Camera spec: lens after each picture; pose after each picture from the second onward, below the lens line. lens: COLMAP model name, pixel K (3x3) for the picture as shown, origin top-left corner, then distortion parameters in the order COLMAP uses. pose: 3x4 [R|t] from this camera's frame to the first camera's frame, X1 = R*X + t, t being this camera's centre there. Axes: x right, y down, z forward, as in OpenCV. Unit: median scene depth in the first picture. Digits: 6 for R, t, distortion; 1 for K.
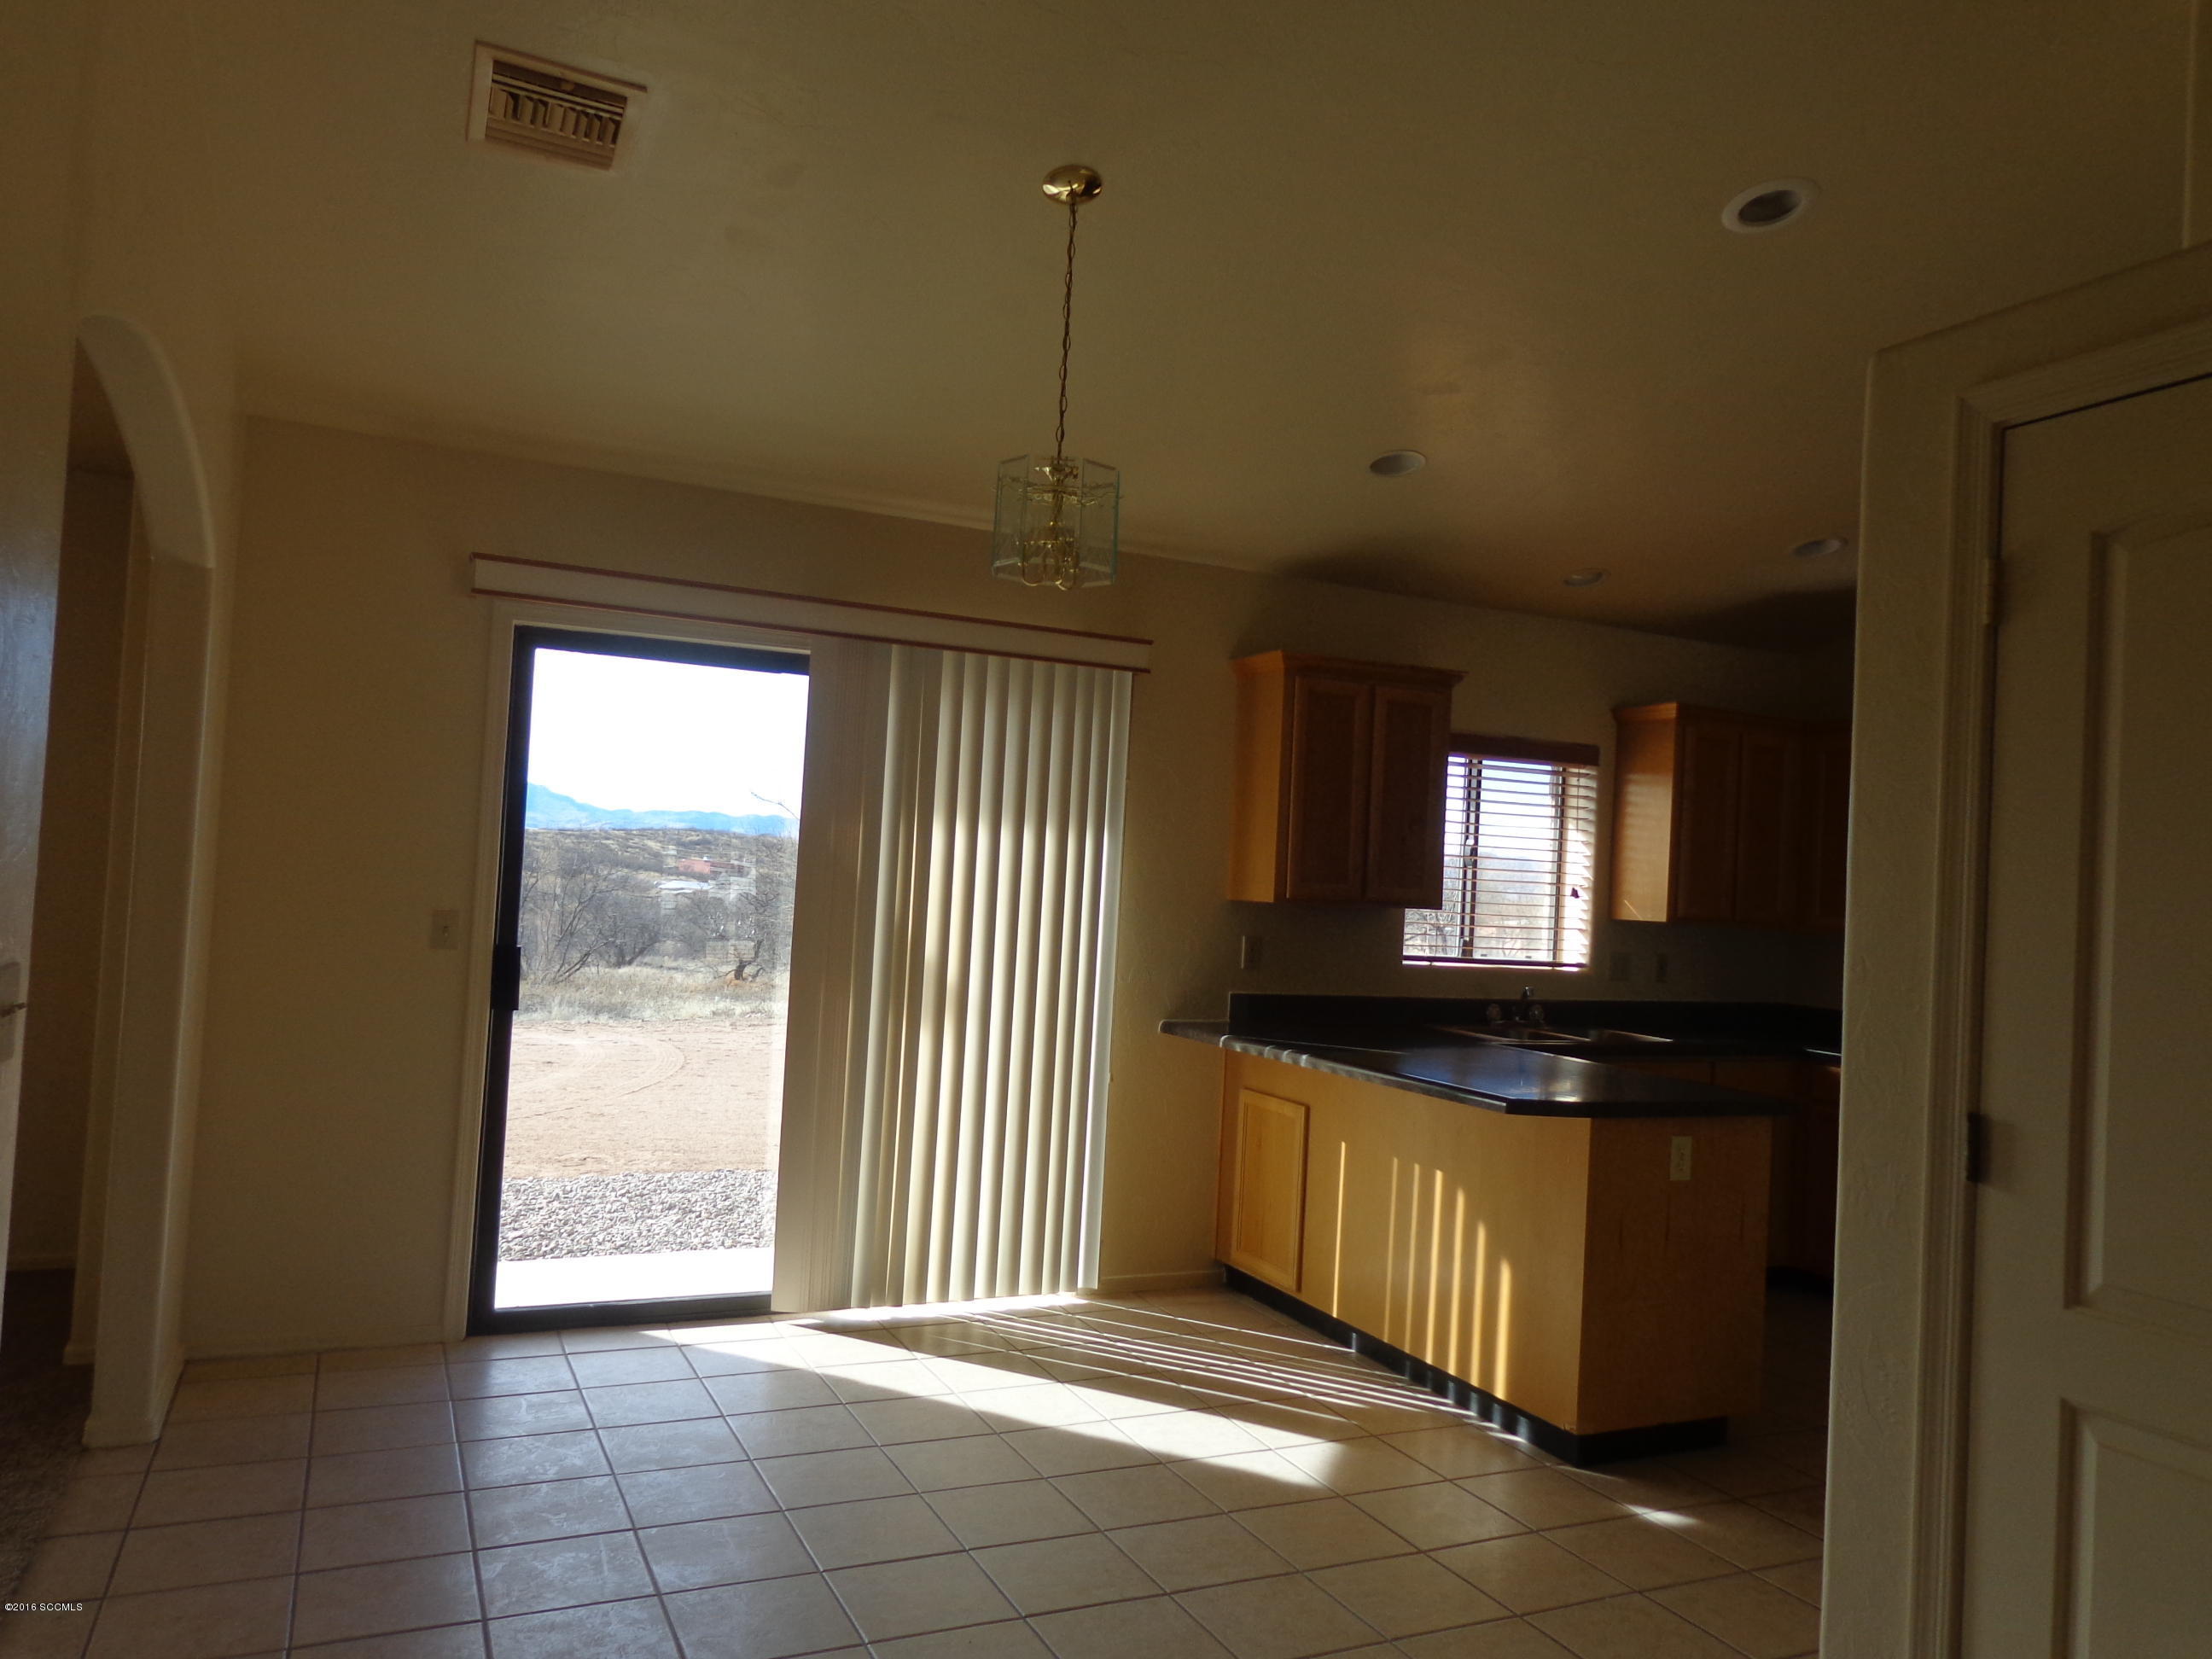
lens RADIAL K [[1586.6, 0, 1103.9], [0, 1586.6, 843.4], [0, 0, 1]] dist [0.024252, -0.011215]
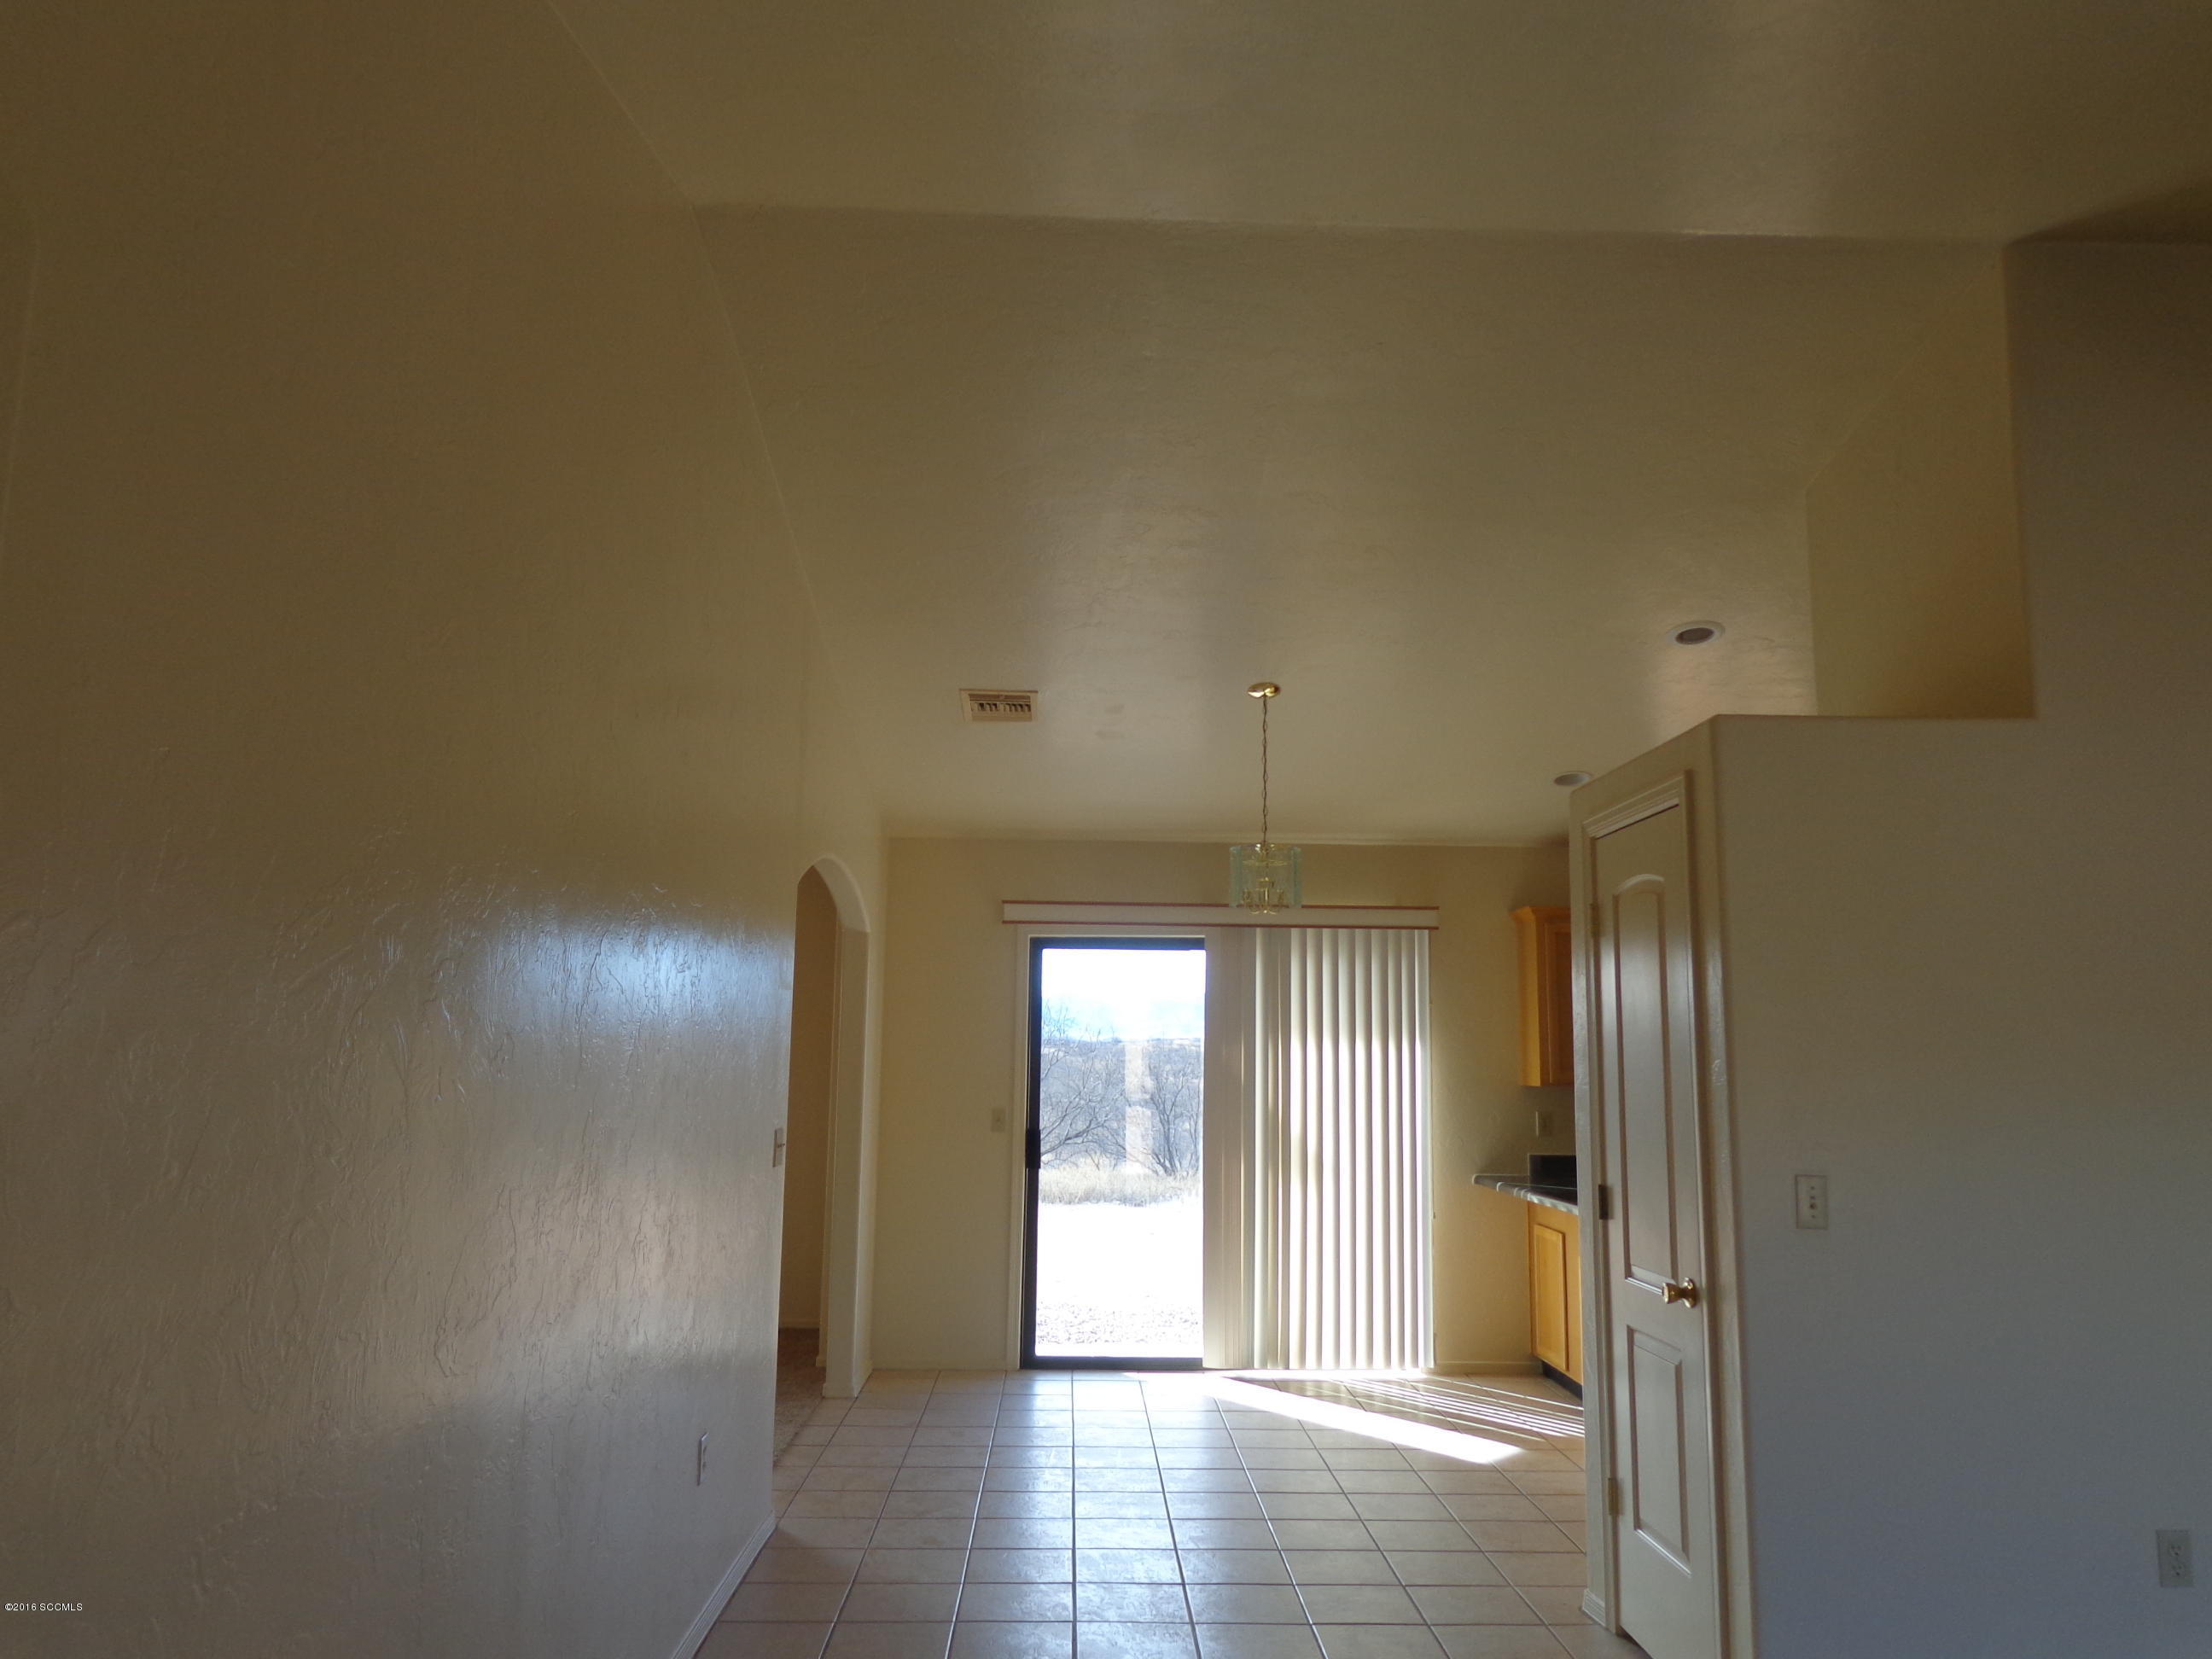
lens RADIAL K [[1586.6, 0, 1103.9], [0, 1586.6, 843.4], [0, 0, 1]] dist [0.024252, -0.011215]
pose [[0.915417, -0.096273, -0.390824, 0.344940], [0.046110, 0.989665, -0.135784, -0.002962], [0.399857, 0.106278, 0.910395, -0.481661]]
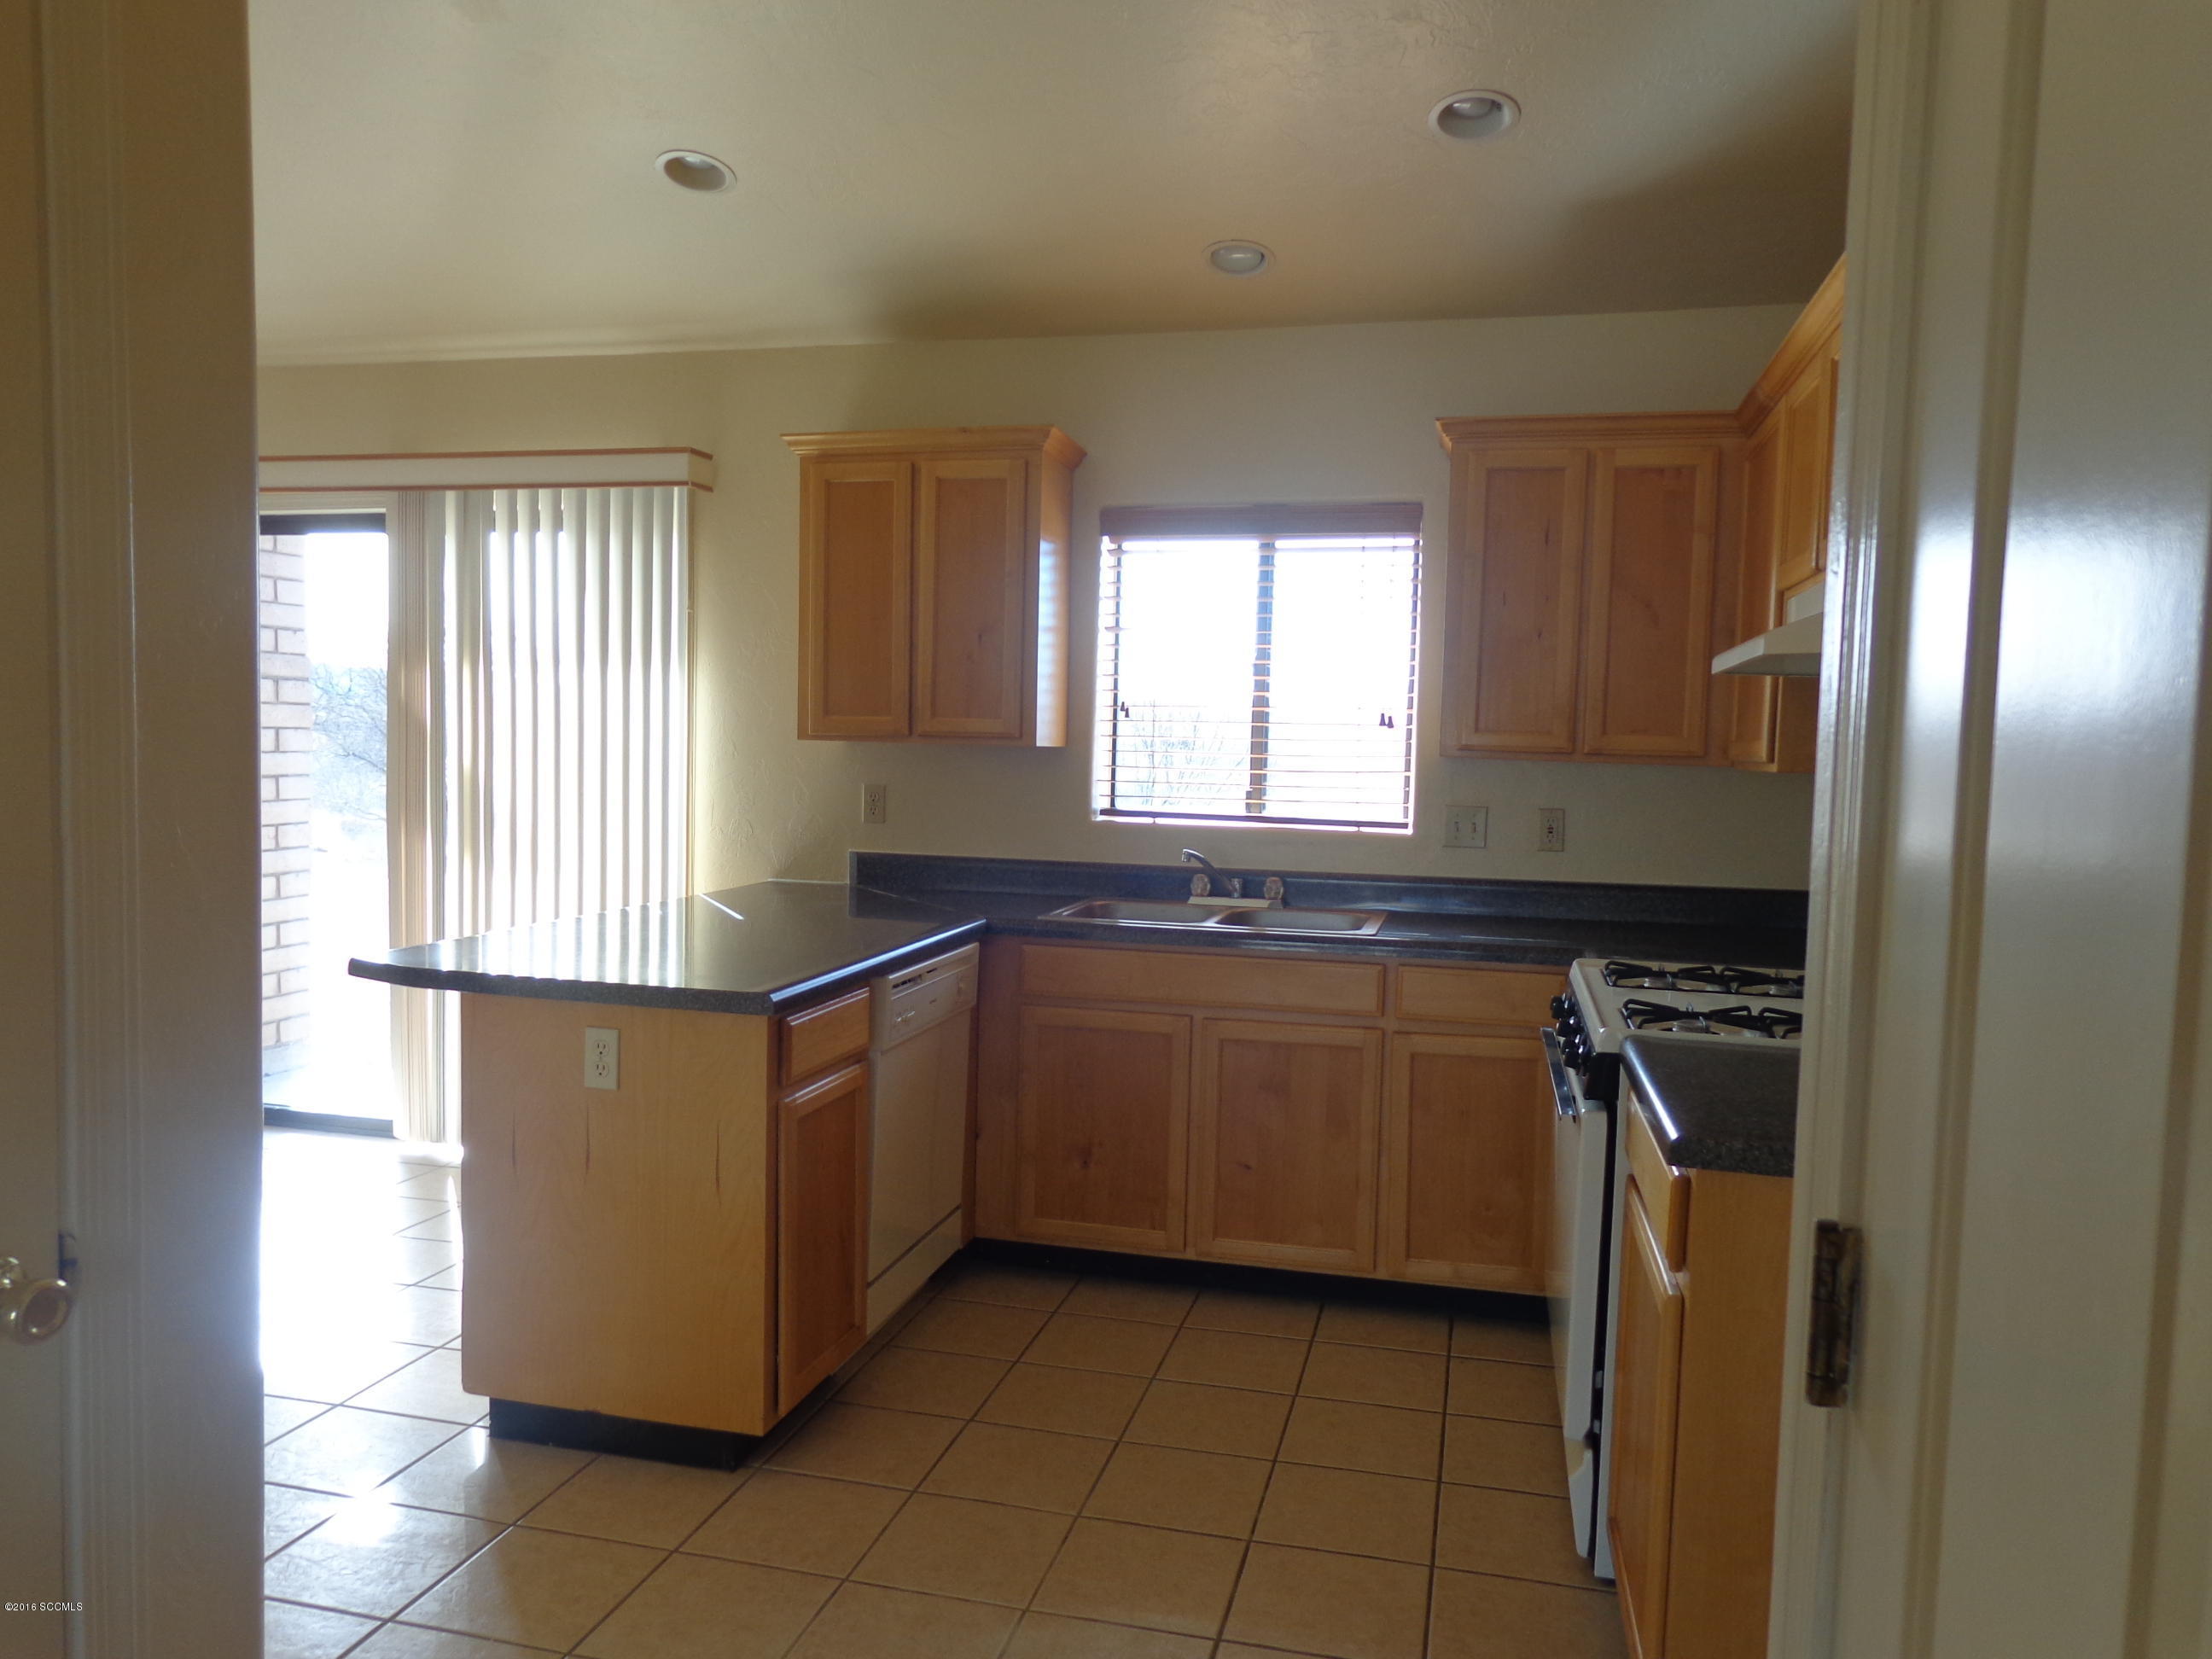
lens RADIAL K [[1587.3, 0, 1102.6], [0, 1587.3, 841.0], [0, 0, 1]] dist [-0.014240, -0.004490]
pose [[0.780552, 0.005037, -0.625071, 0.801987], [0.032032, 0.998331, 0.048045, 0.058321], [0.624270, -0.057523, 0.779088, 0.474132]]
